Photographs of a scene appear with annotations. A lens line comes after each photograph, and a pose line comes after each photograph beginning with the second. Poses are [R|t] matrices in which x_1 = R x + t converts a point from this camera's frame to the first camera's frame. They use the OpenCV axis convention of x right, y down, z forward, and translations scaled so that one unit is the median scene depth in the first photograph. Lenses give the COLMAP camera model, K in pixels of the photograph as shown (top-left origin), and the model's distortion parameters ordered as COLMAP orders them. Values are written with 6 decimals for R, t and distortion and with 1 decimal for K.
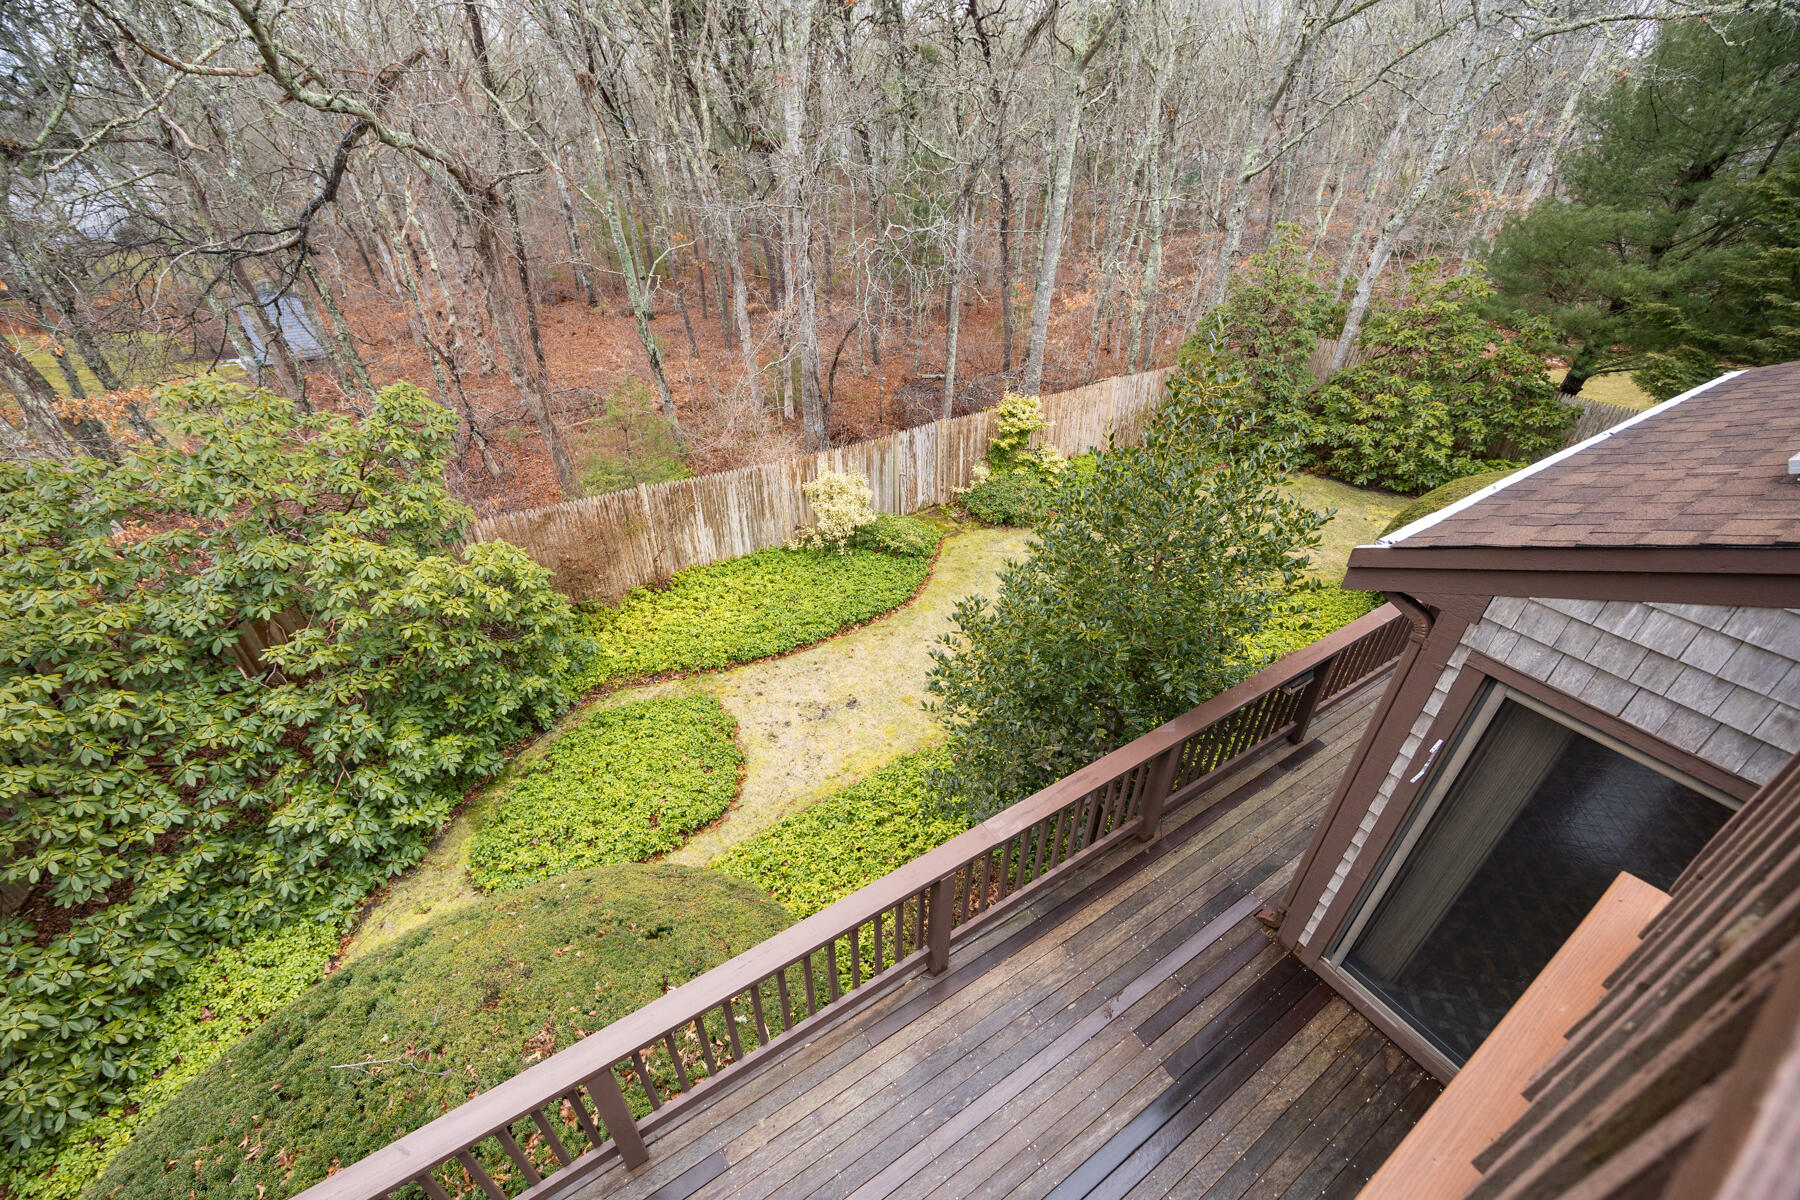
lens RADIAL K [[708.8, 0, 895.7], [0, 708.8, 601.8], [0, 0, 1]] dist [-0.022490, 0.000995]
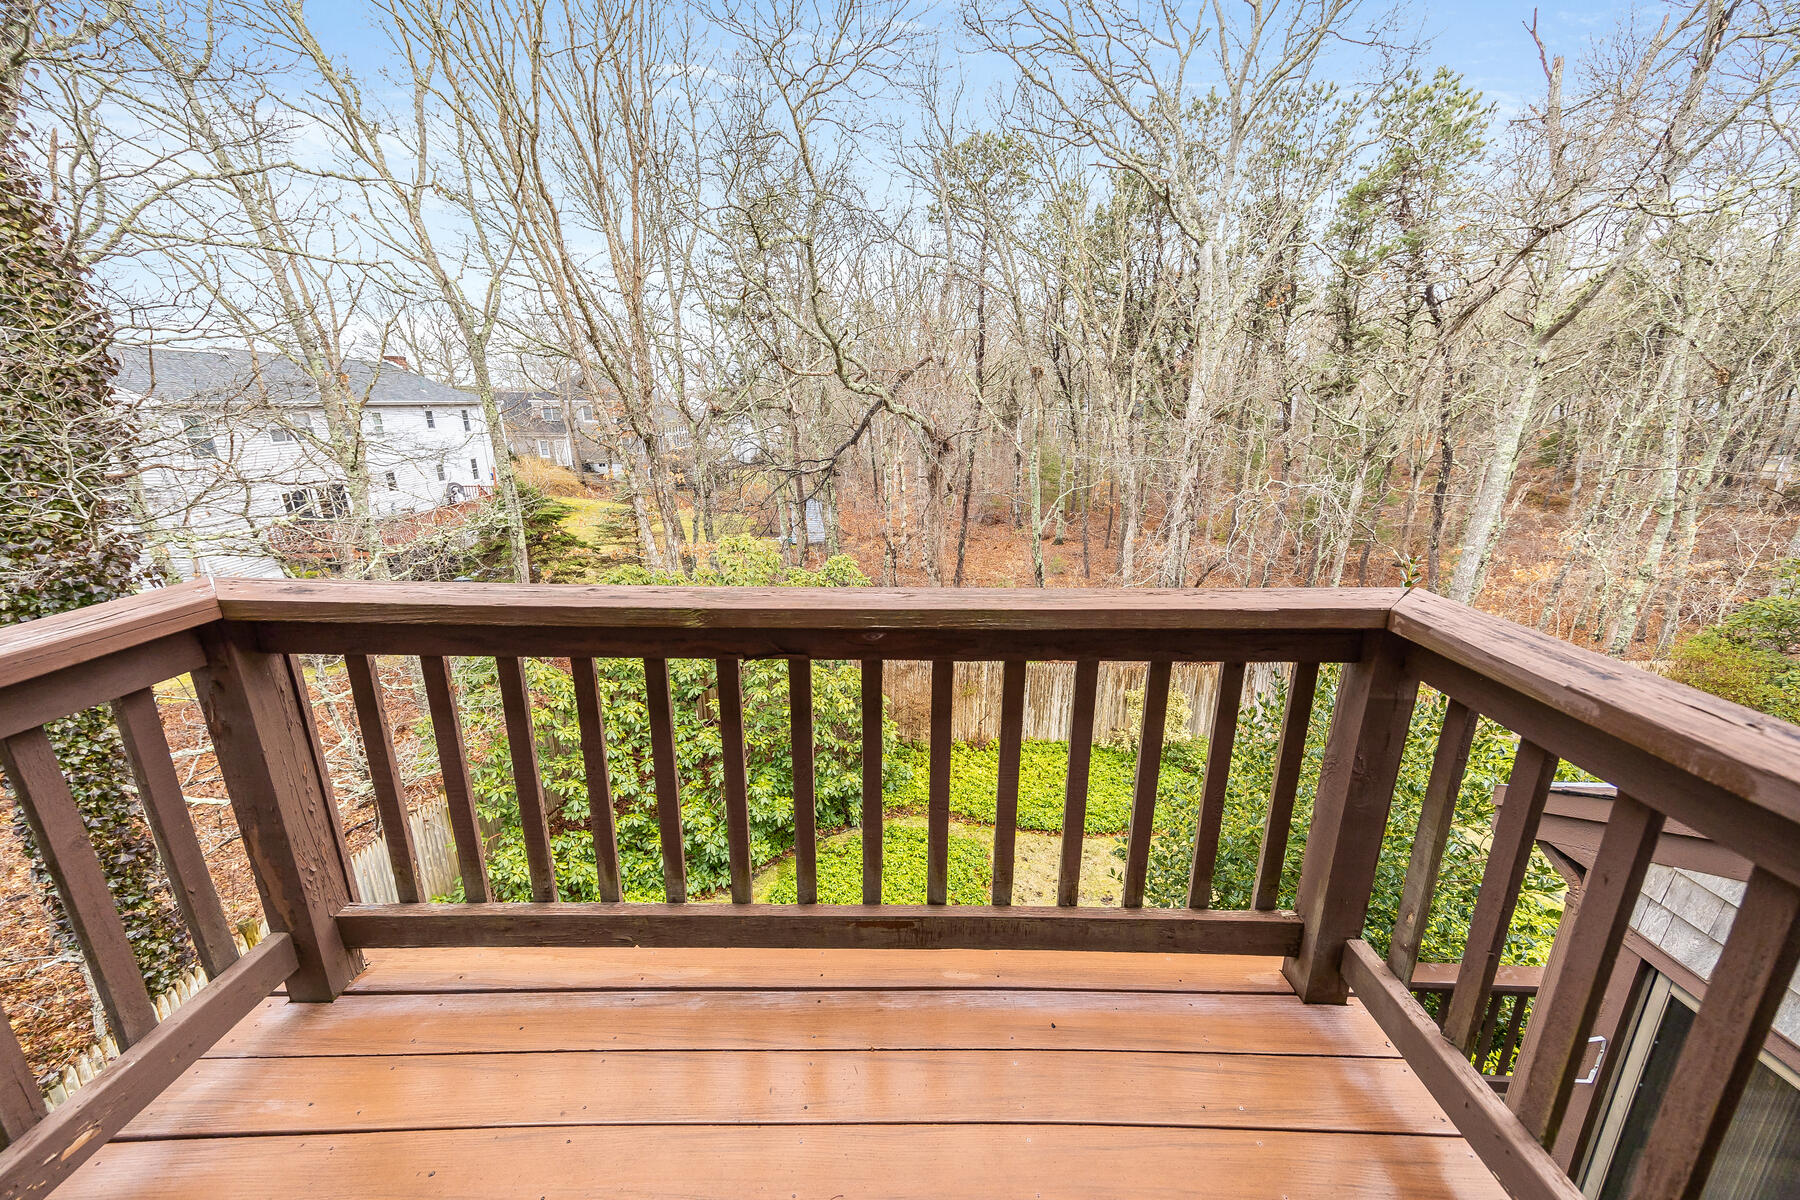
lens RADIAL K [[708.8, 0, 899.8], [0, 708.8, 607.2], [0, 0, 1]] dist [-0.022490, 0.000995]
pose [[0.824704, 0.143229, -0.547127, 0.204974], [-0.302534, 0.929079, -0.212802, 0.065163], [0.477845, 0.341024, 0.809547, -0.106842]]
